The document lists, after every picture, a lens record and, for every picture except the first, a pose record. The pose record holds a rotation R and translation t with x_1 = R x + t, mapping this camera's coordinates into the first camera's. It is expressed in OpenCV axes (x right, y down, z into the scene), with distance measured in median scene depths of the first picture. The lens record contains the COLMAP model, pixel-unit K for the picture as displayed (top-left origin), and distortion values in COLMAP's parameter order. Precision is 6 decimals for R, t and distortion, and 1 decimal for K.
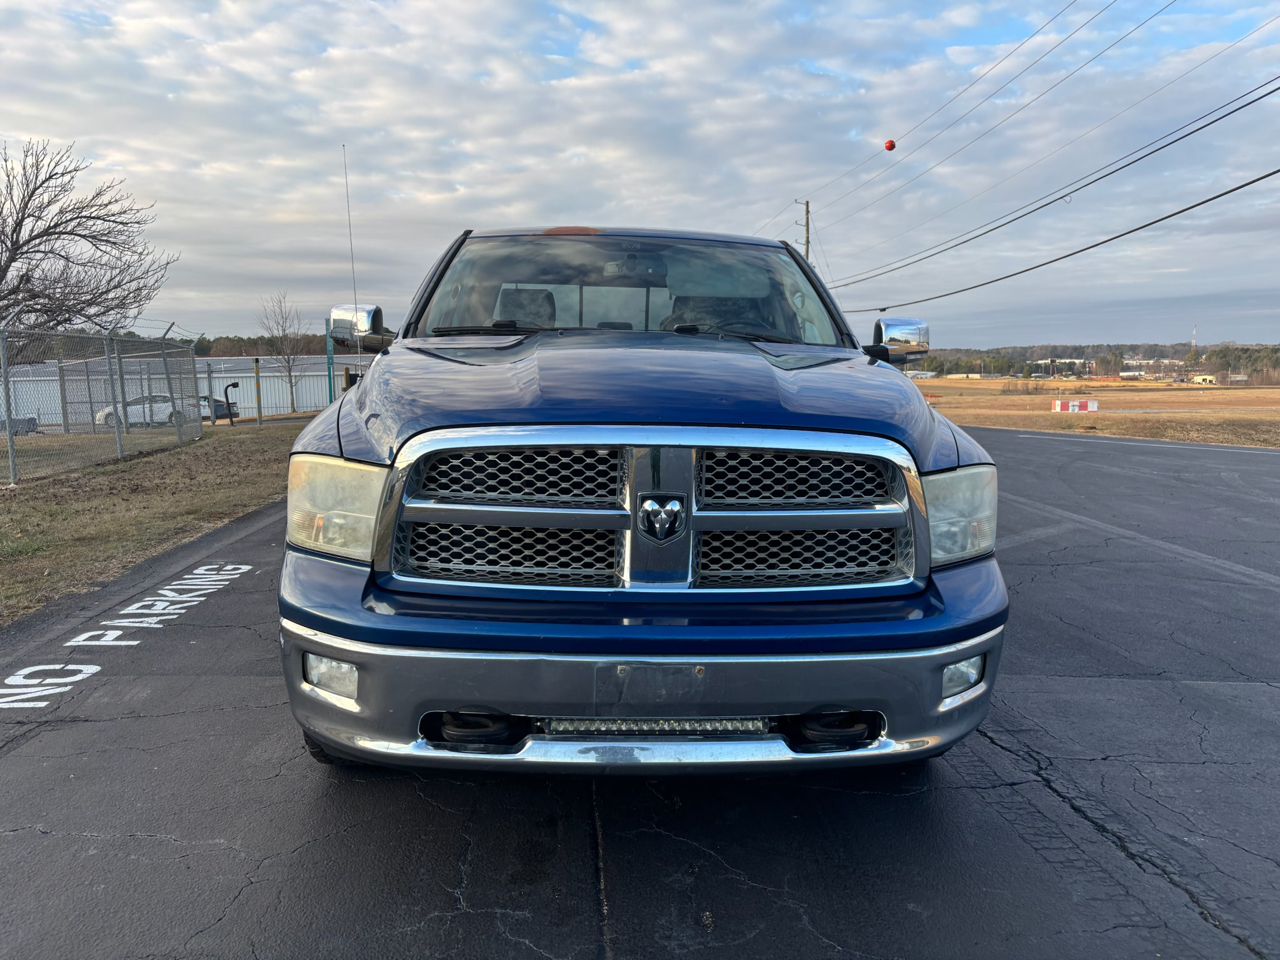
lens RADIAL K [[985.5, 0, 640.2], [0, 985.5, 495.3], [0, 0, 1]] dist [0.040044, -0.051848]
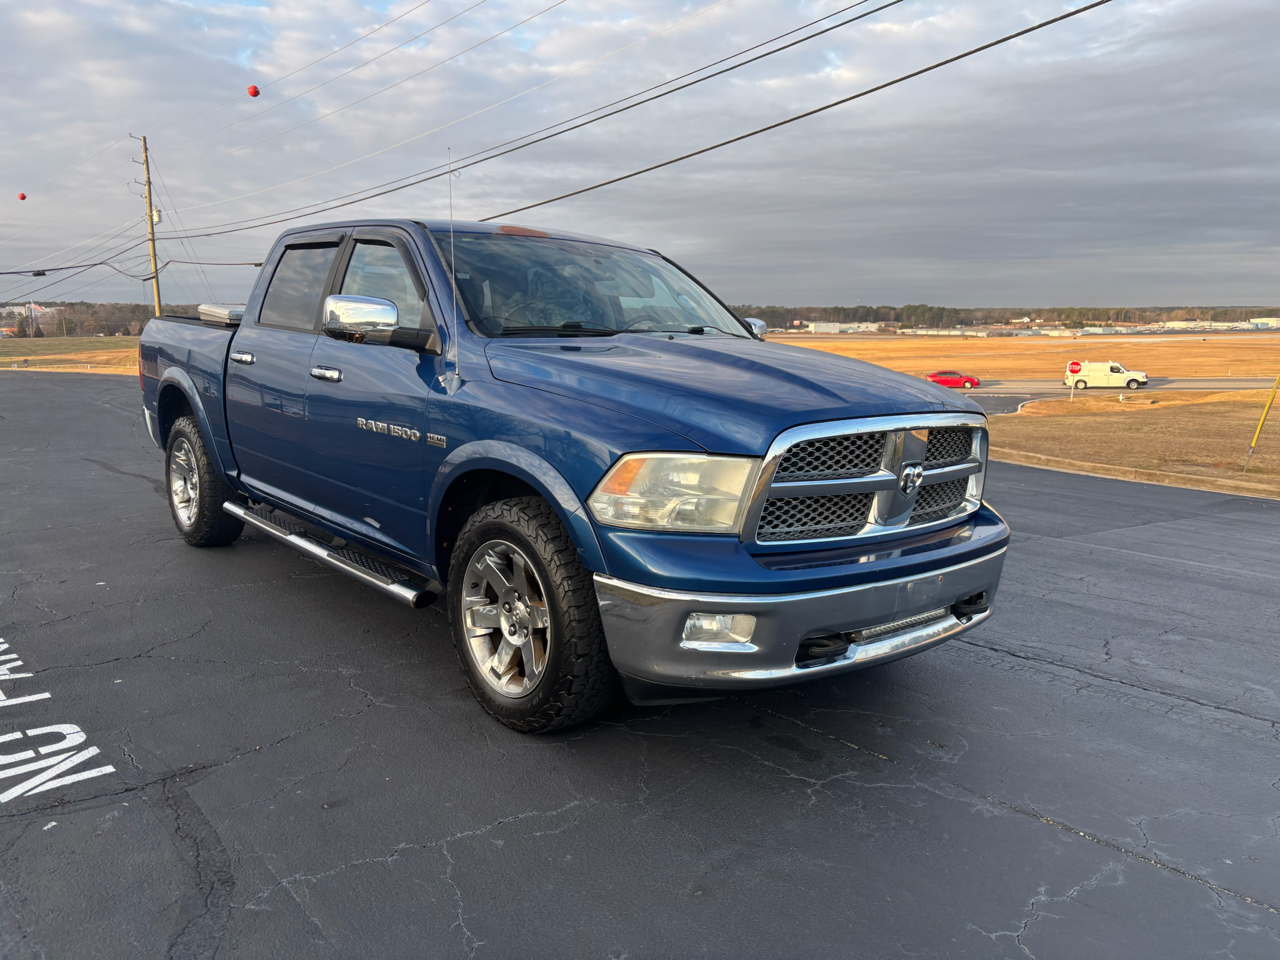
lens RADIAL K [[985.5, 0, 640.2], [0, 985.5, 495.3], [0, 0, 1]] dist [0.040044, -0.051848]
pose [[0.793456, -0.094463, 0.601253, -0.675499], [0.067475, 0.995445, 0.067351, -0.044702], [-0.604876, -0.012871, 0.796216, 0.049586]]
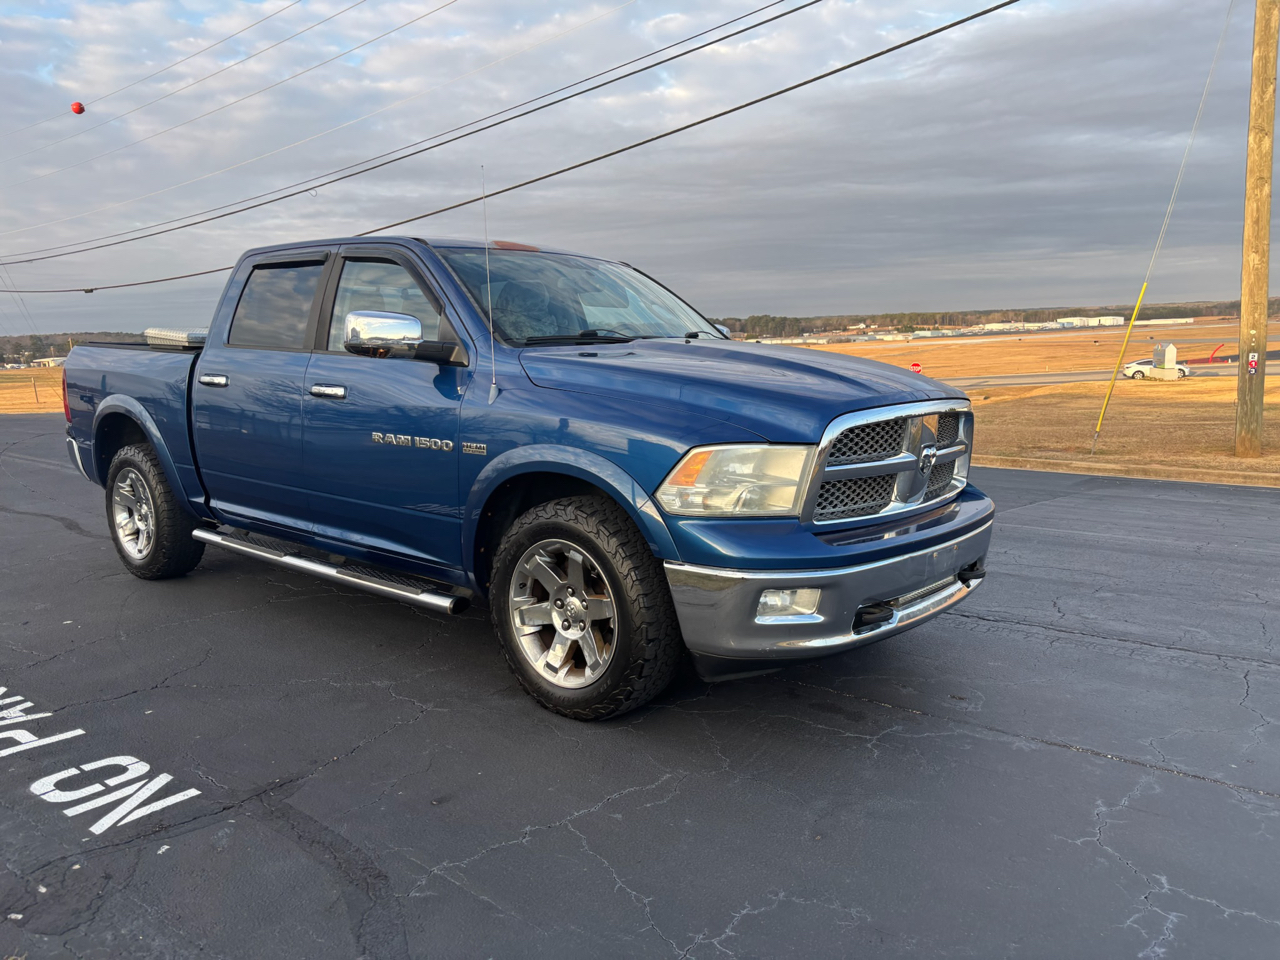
lens RADIAL K [[982.5, 0, 653.6], [0, 982.5, 496.7], [0, 0, 1]] dist [0.048291, -0.063843]
pose [[0.684035, -0.129436, 0.717874, -0.837884], [0.115833, 0.990918, 0.068294, -0.045222], [-0.720194, 0.036438, 0.692816, 0.120564]]
